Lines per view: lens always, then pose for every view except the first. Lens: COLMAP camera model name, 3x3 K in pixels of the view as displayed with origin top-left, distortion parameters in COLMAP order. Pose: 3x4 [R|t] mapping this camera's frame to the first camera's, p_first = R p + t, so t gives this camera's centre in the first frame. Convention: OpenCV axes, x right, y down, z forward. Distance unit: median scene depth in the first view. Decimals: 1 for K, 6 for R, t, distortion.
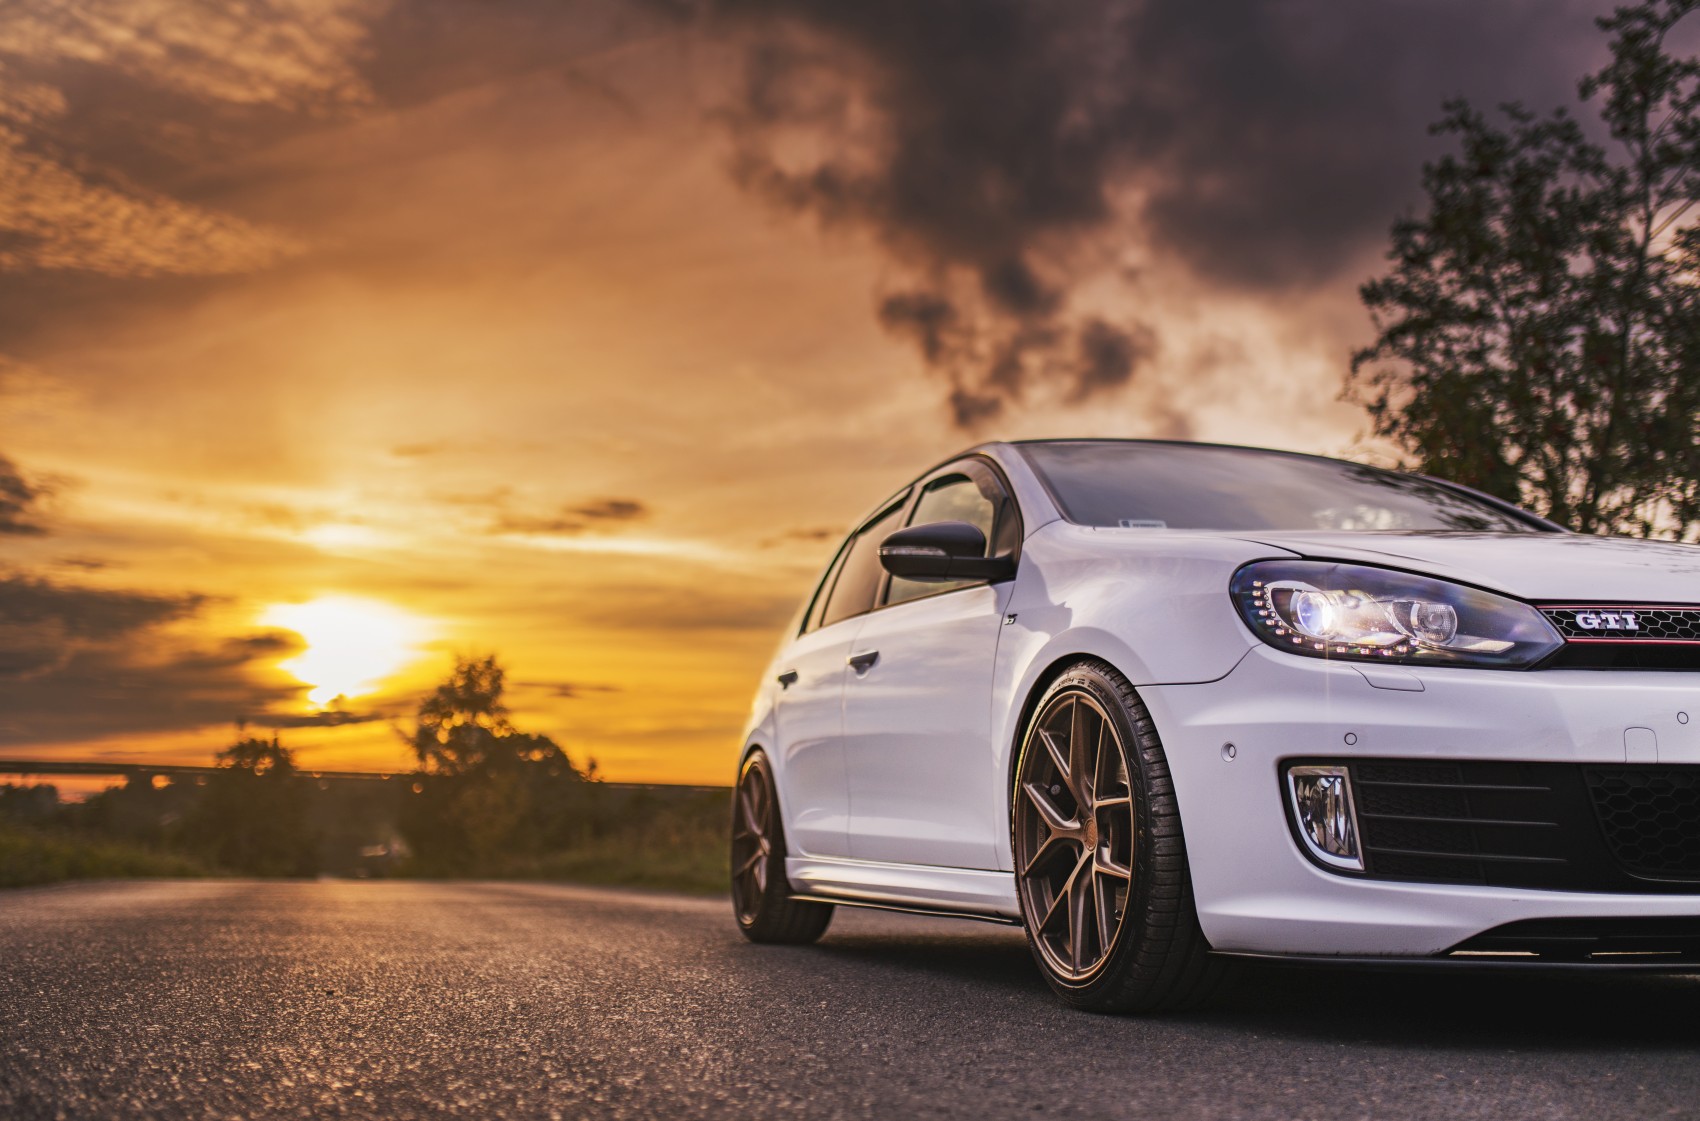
lens RADIAL K [[1757.2, 0, 850.0], [0, 1757.2, 560.5], [0, 0, 1]] dist [0.005985, 0.004805]
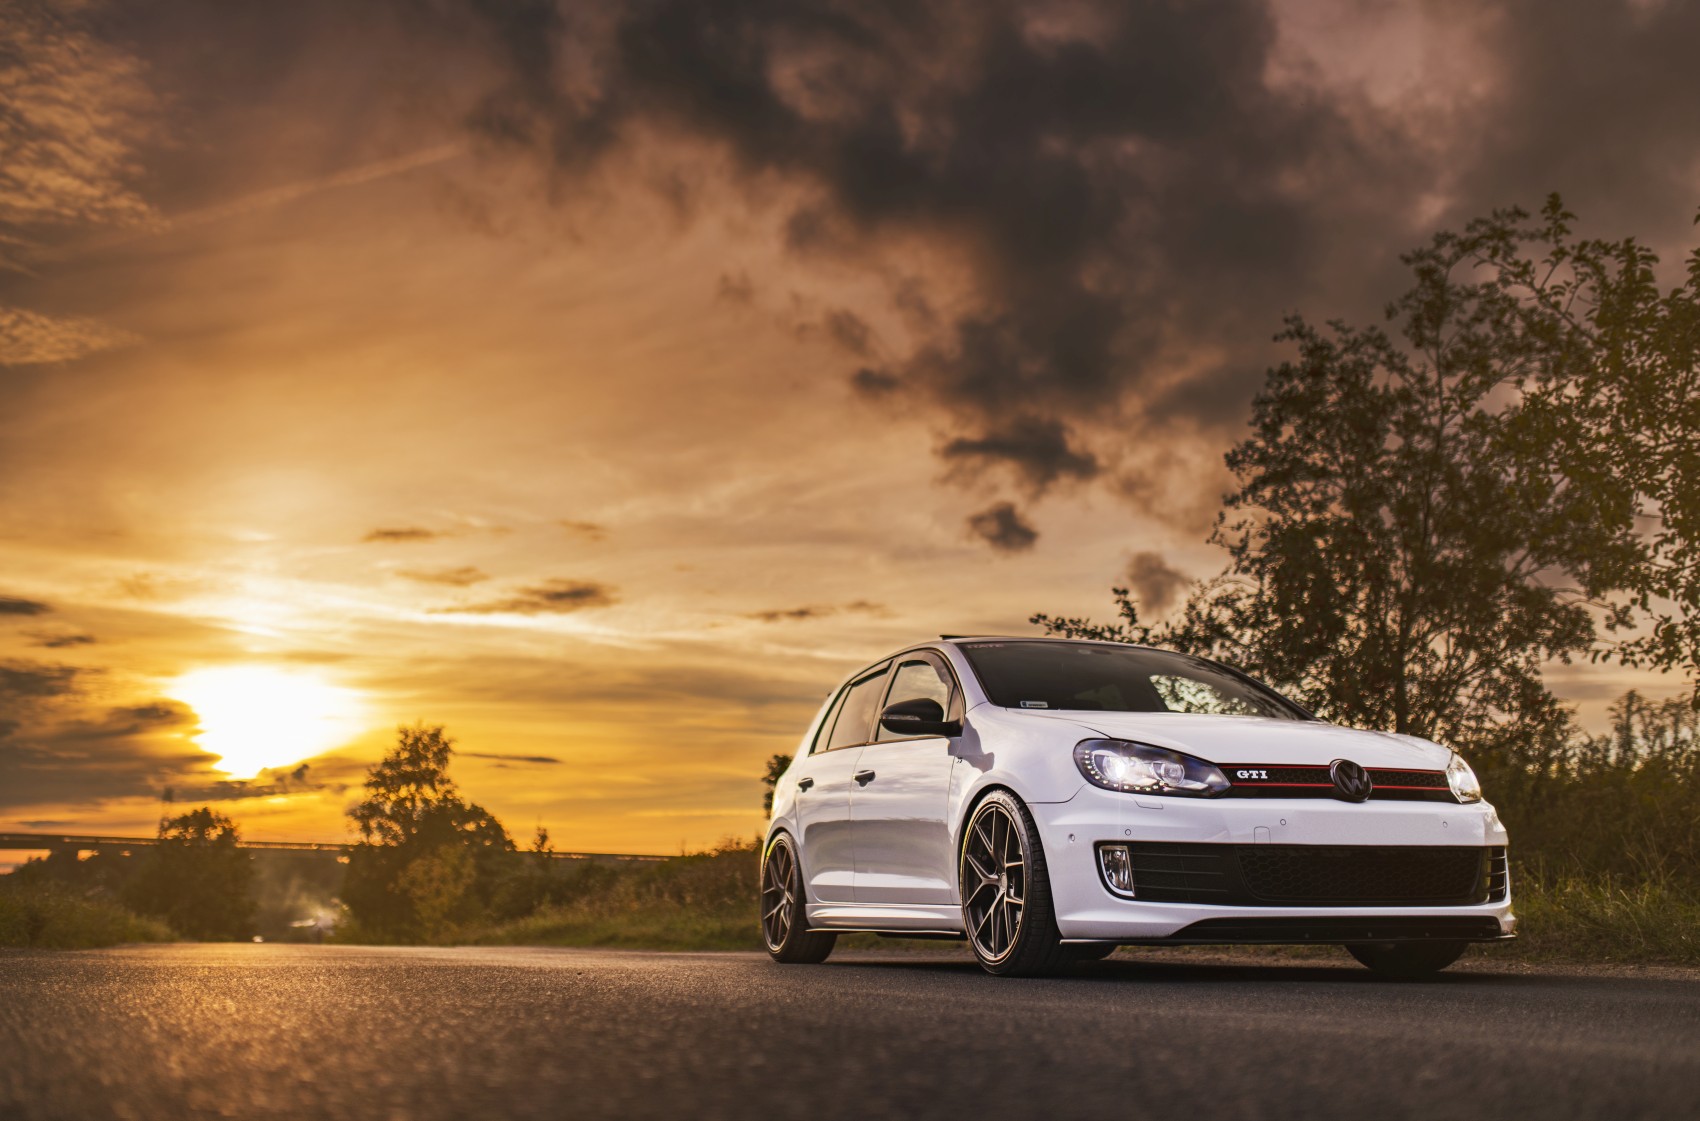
lens RADIAL K [[1757.2, 0, 850.0], [0, 1757.2, 560.5], [0, 0, 1]] dist [0.005985, 0.004805]
pose [[0.999121, 0.003497, 0.041761, -0.032048], [-0.001883, 0.999252, -0.038616, -0.034521], [-0.041865, 0.038503, 0.998381, -0.265826]]
